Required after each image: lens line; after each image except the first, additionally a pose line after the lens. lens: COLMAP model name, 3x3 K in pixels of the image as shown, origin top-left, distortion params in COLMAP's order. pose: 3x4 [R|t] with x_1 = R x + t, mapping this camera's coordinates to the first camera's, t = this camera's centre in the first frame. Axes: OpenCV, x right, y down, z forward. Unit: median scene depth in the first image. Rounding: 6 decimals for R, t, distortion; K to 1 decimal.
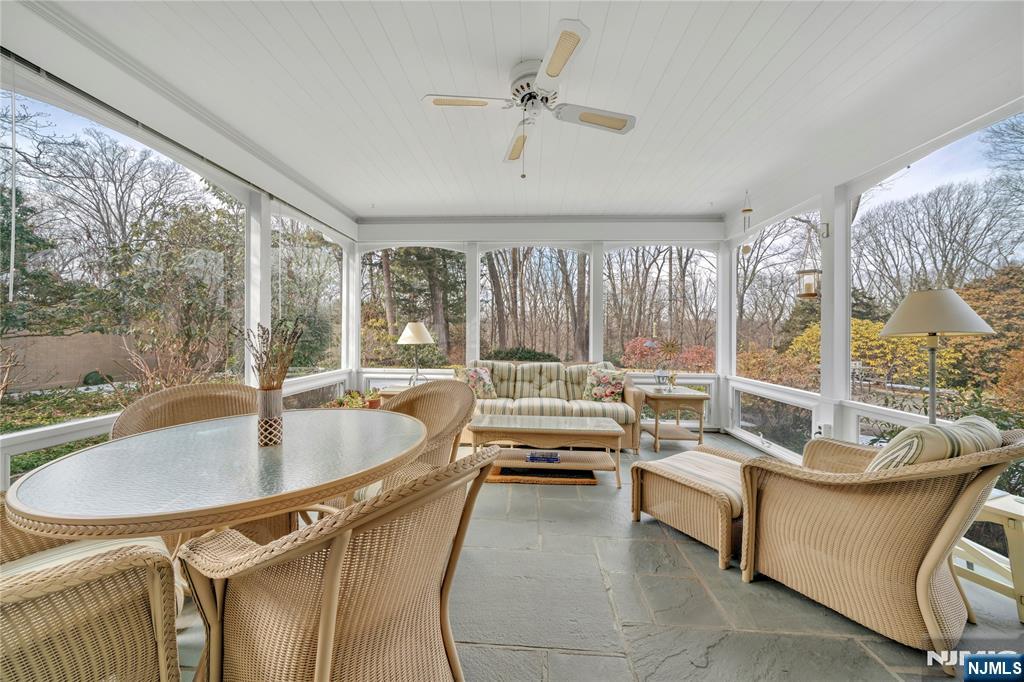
lens RADIAL K [[360.6, 0, 507.8], [0, 360.6, 334.4], [0, 0, 1]] dist [-0.000200, -0.000015]
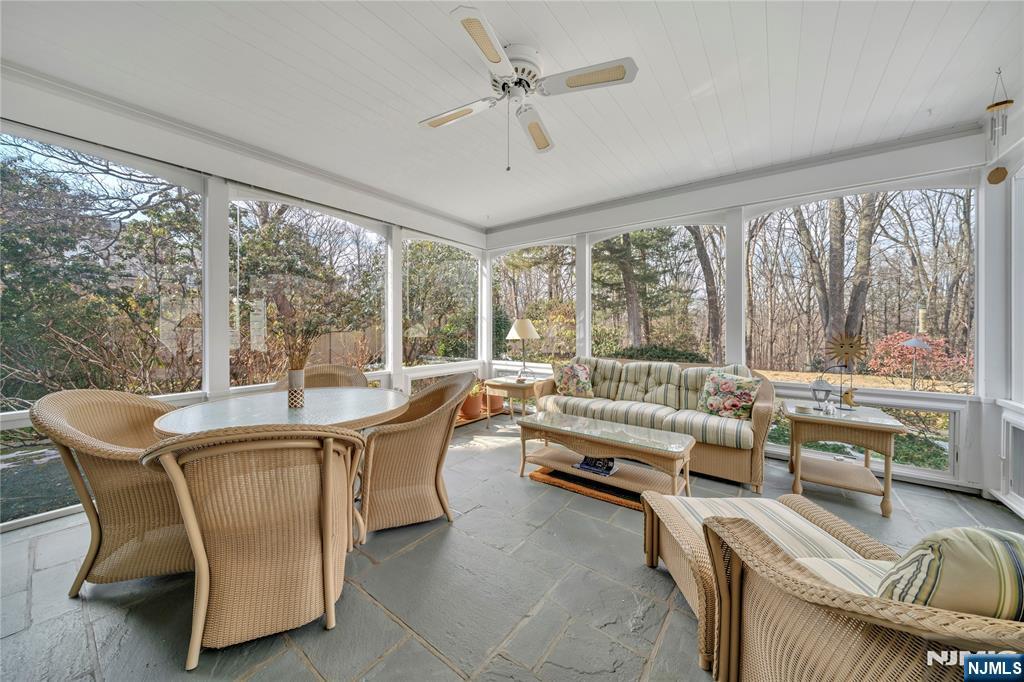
lens RADIAL K [[360.6, 0, 507.8], [0, 360.6, 334.4], [0, 0, 1]] dist [-0.000200, -0.000015]
pose [[0.817364, 0.000031, -0.576122, 0.324174], [0.008028, 0.999902, 0.011444, -0.000634], [0.576066, -0.013979, 0.817284, 0.104479]]
